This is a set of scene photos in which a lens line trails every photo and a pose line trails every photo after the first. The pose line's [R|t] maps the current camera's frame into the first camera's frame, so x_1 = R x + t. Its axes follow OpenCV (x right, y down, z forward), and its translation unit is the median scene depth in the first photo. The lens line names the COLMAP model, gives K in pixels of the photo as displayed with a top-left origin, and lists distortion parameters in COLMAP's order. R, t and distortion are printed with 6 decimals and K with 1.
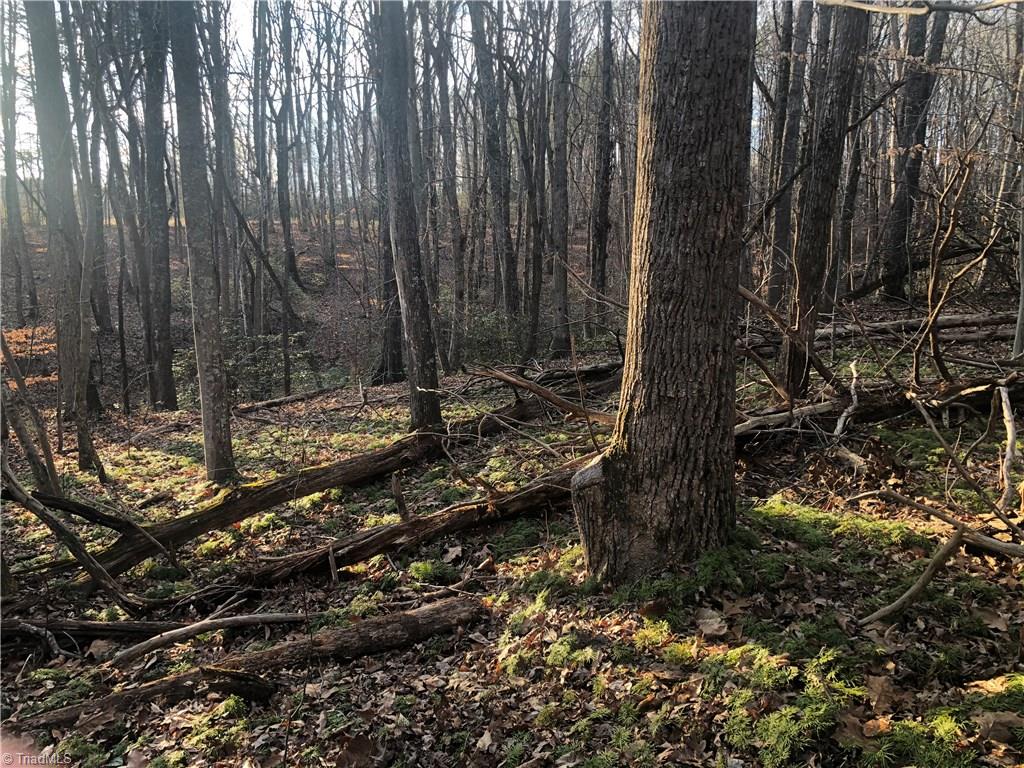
lens RADIAL K [[840.3, 0, 510.3], [0, 840.3, 381.0], [0, 0, 1]] dist [0.044790, -0.017499]
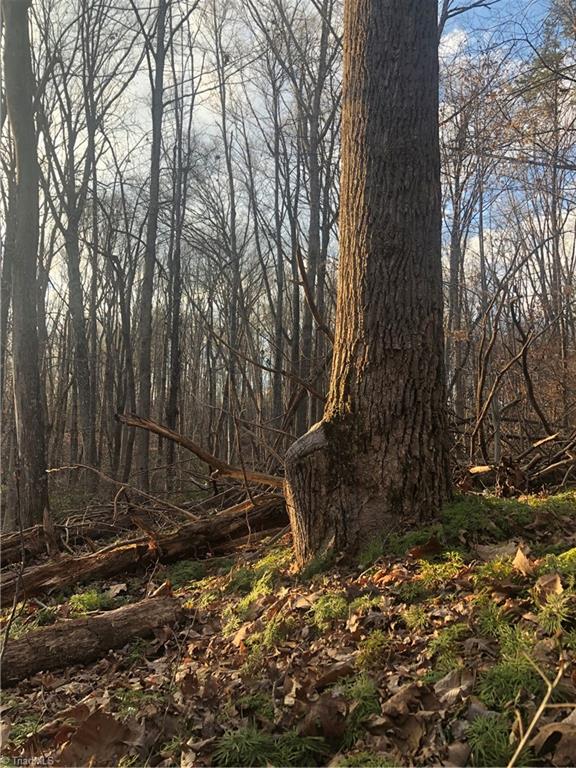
lens RADIAL K [[630.2, 0, 290.7], [0, 630.2, 387.4], [0, 0, 1]] dist [0.044790, -0.017499]
pose [[0.947882, 0.047656, 0.315037, -0.157073], [0.038444, 0.964422, -0.261557, 0.248027], [-0.316293, 0.260037, 0.912326, 0.371090]]
